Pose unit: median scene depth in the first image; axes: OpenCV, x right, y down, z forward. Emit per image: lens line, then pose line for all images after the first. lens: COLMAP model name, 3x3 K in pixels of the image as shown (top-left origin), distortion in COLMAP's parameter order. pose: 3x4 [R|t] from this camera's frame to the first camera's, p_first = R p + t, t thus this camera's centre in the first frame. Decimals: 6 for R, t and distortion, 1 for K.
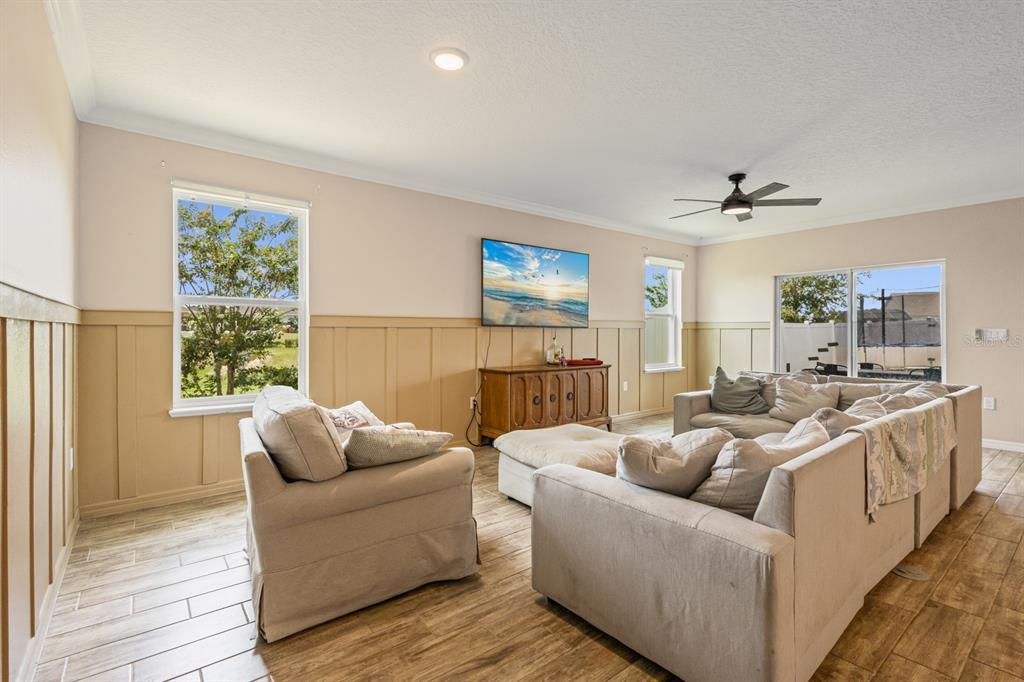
lens RADIAL K [[465.2, 0, 512.0], [0, 465.2, 341.0], [0, 0, 1]] dist [-0.001172, -0.003956]
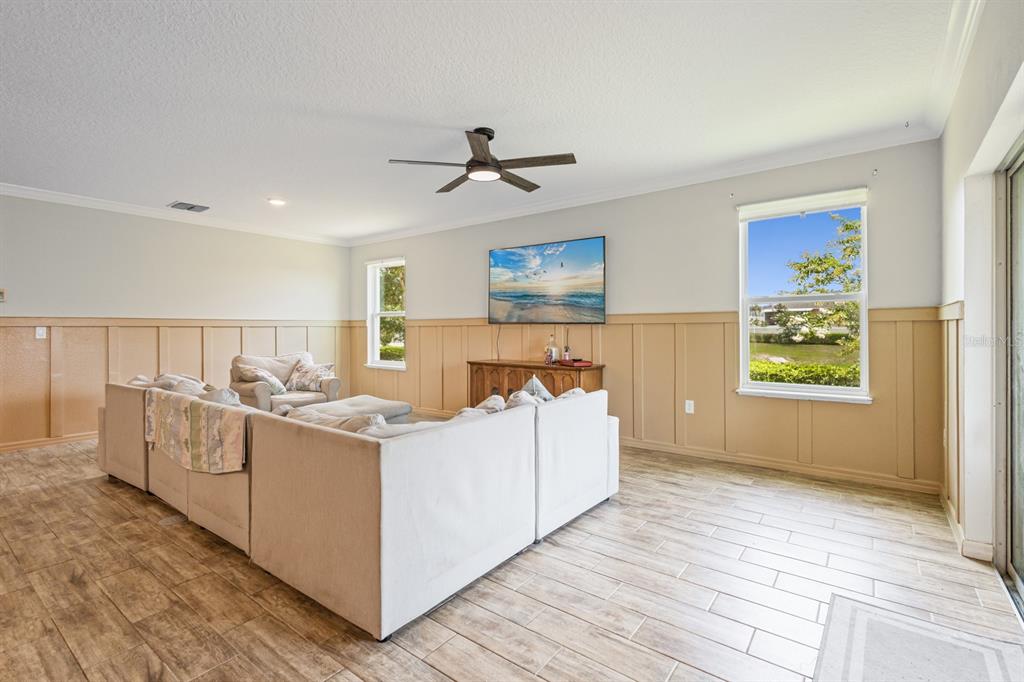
lens RADIAL K [[473.7, 0, 511.4], [0, 473.7, 330.3], [0, 0, 1]] dist [0.001200, -0.000424]
pose [[0.267191, 0.003953, -0.963635, 1.076132], [-0.016909, 0.999857, -0.000587, -0.015067], [0.963495, 0.016451, 0.267220, 0.702947]]
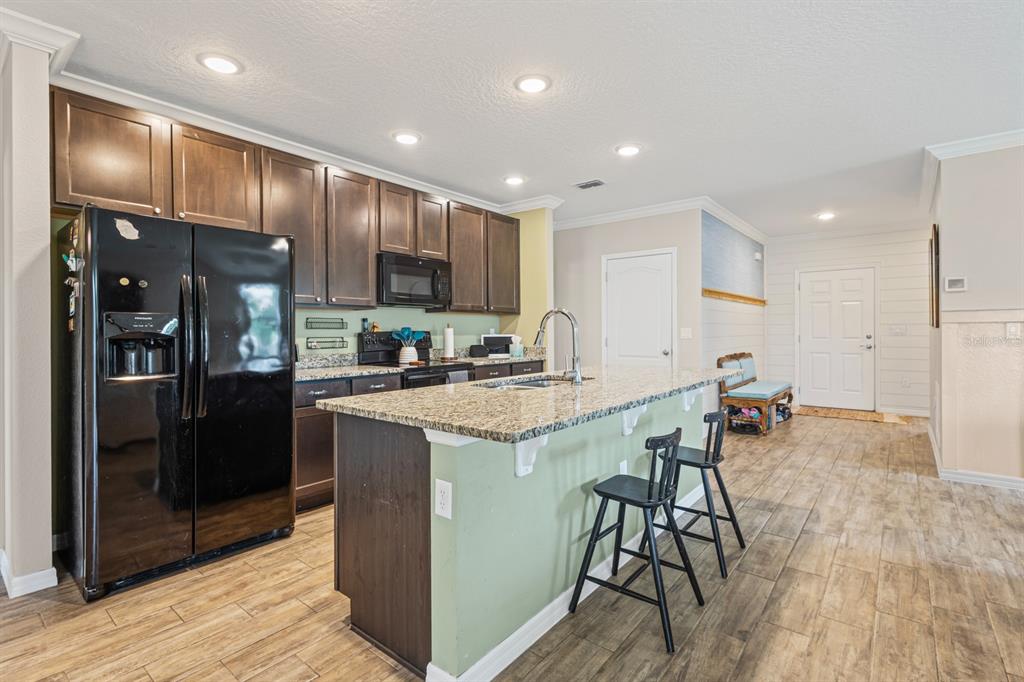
lens RADIAL K [[473.7, 0, 511.4], [0, 473.7, 330.3], [0, 0, 1]] dist [0.001200, -0.000424]
pose [[-0.973417, 0.007704, -0.228910, 0.757510], [0.003504, 0.999818, 0.018748, -0.009642], [0.229013, 0.017448, -0.973267, 0.541794]]
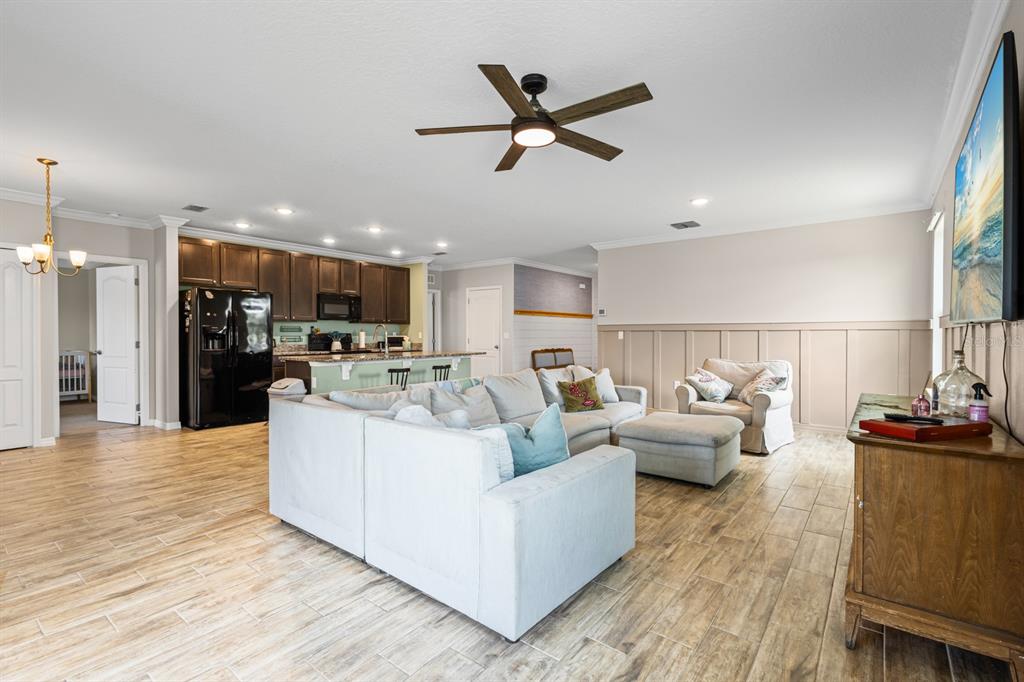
lens RADIAL K [[468.9, 0, 512.0], [0, 468.9, 341.0], [0, 0, 1]] dist [0.011443, 0.000107]
pose [[-0.967978, 0.004248, -0.251000, 0.568215], [-0.005098, 0.999318, 0.036575, -0.027622], [0.250984, 0.036684, -0.967296, 1.354089]]
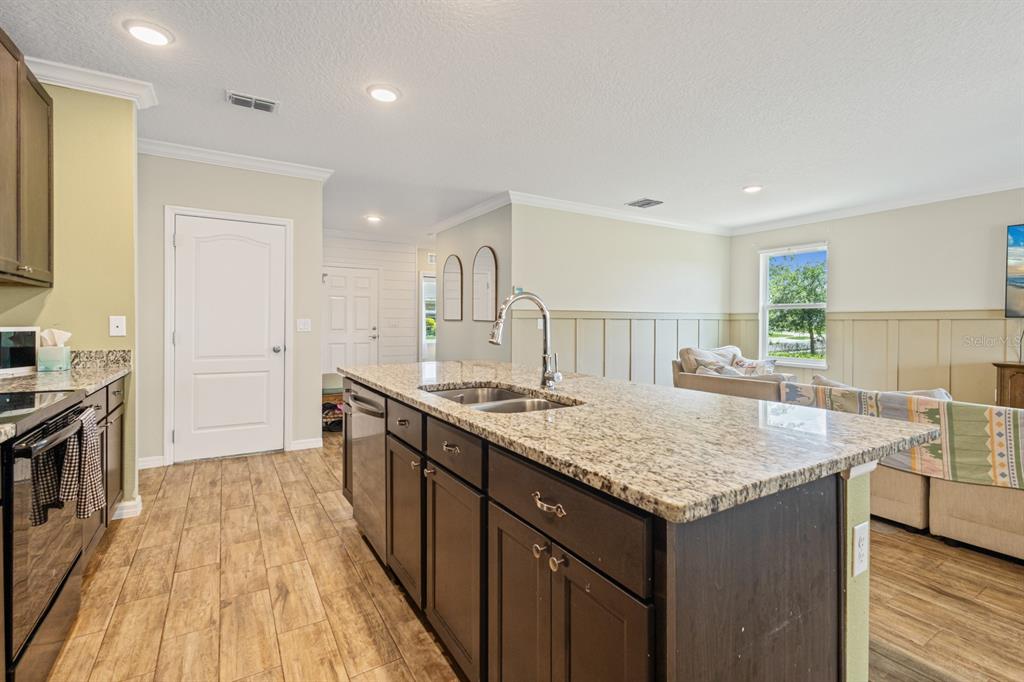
lens RADIAL K [[473.7, 0, 511.4], [0, 473.7, 330.3], [0, 0, 1]] dist [0.001200, -0.000424]
pose [[-0.102912, 0.018967, -0.994510, 0.980214], [-0.024446, 0.999468, 0.021591, -0.001316], [0.994390, 0.026534, -0.102394, 0.082119]]
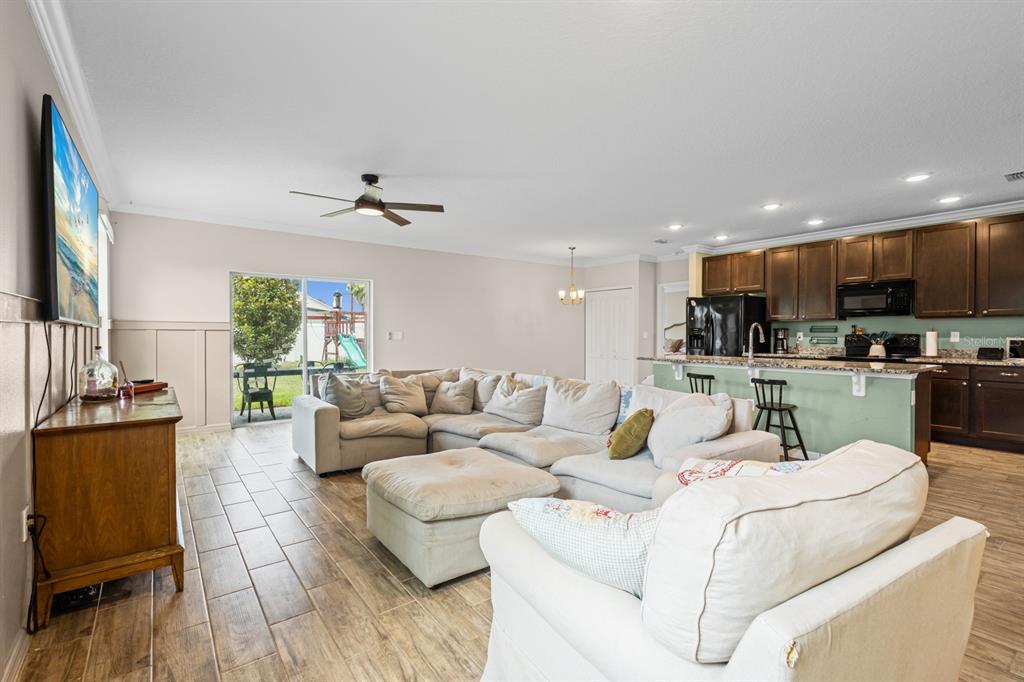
lens RADIAL K [[473.7, 0, 511.4], [0, 473.7, 330.3], [0, 0, 1]] dist [0.001200, -0.000424]
pose [[0.010576, 0.006524, 0.999923, -0.451310], [0.019845, 0.999780, -0.006733, -0.011992], [-0.999747, 0.019915, 0.010444, 0.580090]]
